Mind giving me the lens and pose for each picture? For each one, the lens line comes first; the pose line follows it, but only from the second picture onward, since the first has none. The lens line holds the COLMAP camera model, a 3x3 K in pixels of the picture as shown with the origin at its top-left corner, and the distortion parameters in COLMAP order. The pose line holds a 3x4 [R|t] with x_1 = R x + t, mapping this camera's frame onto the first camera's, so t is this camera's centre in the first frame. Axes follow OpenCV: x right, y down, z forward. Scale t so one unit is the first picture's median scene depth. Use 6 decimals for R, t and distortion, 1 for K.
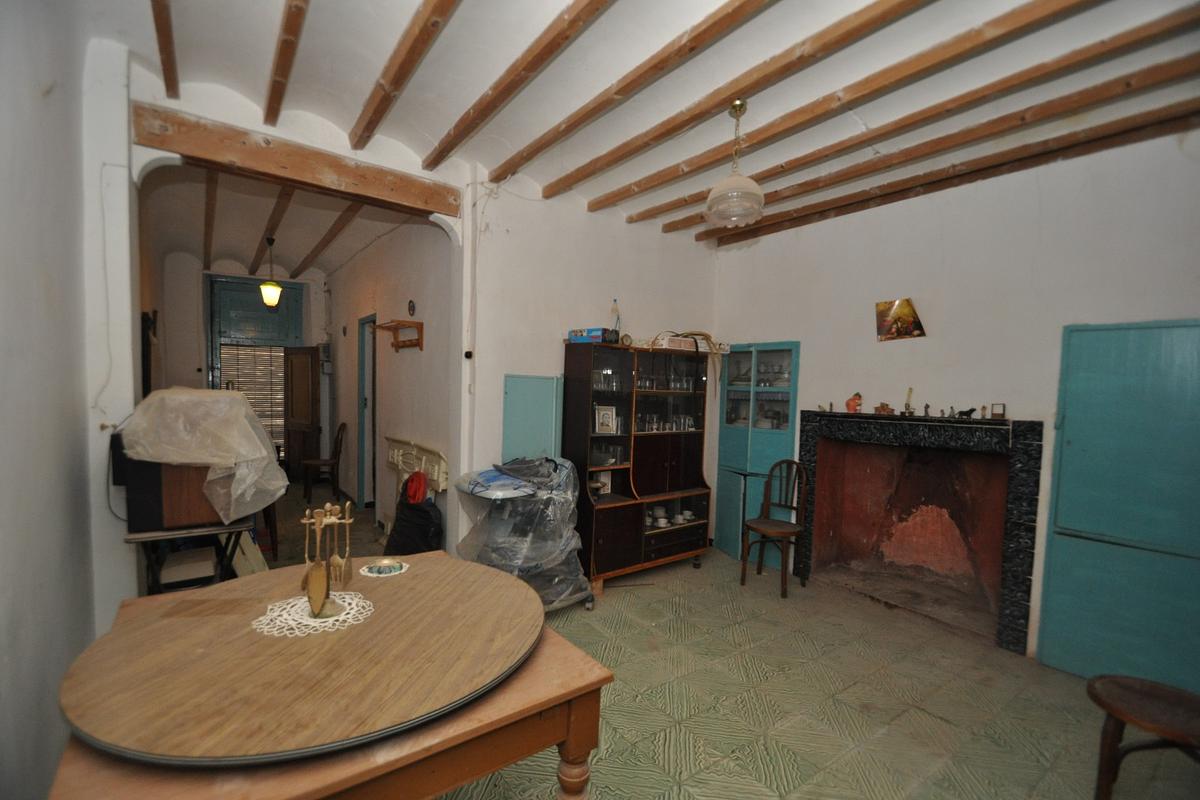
lens RADIAL K [[526.2, 0, 597.9], [0, 526.2, 414.4], [0, 0, 1]] dist [0.020076, -0.020117]
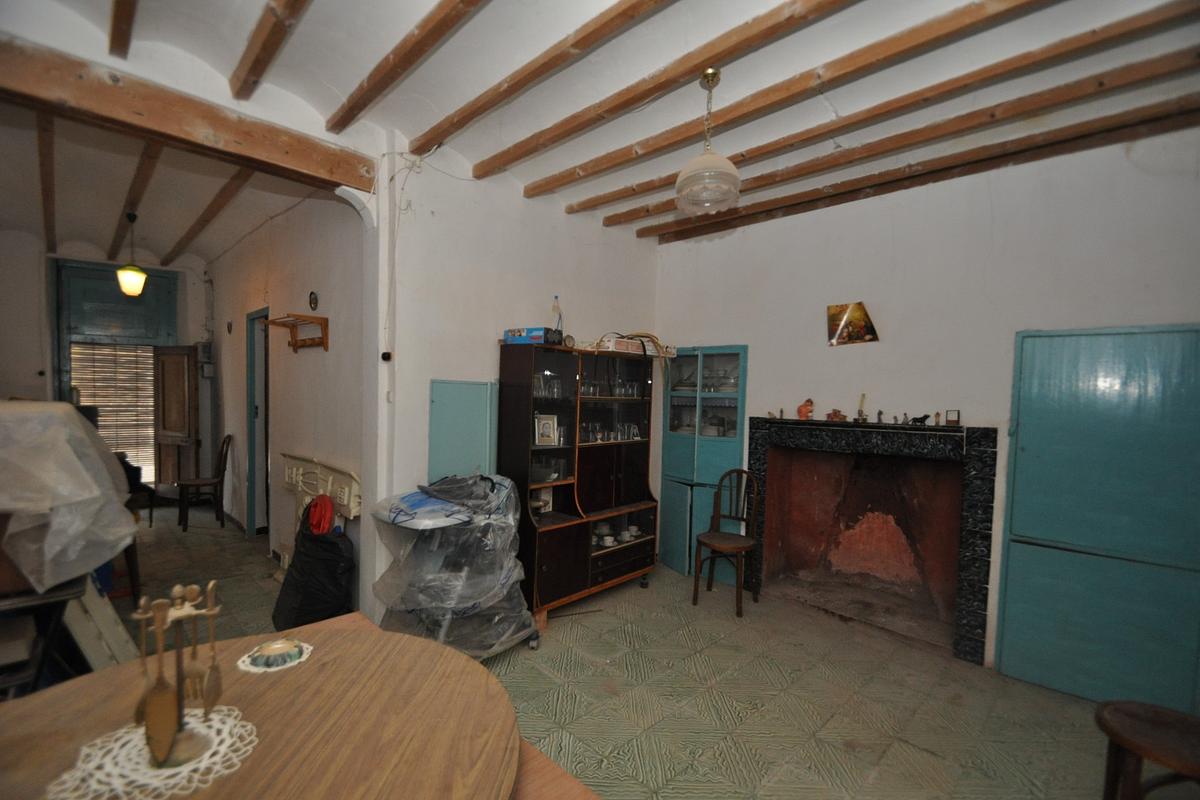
lens RADIAL K [[526.2, 0, 597.9], [0, 526.2, 414.4], [0, 0, 1]] dist [0.020076, -0.020117]
pose [[0.988123, -0.009264, 0.153384, -0.043966], [0.010198, 0.999934, -0.005303, -0.013109], [-0.153325, 0.006804, 0.988152, 0.121988]]
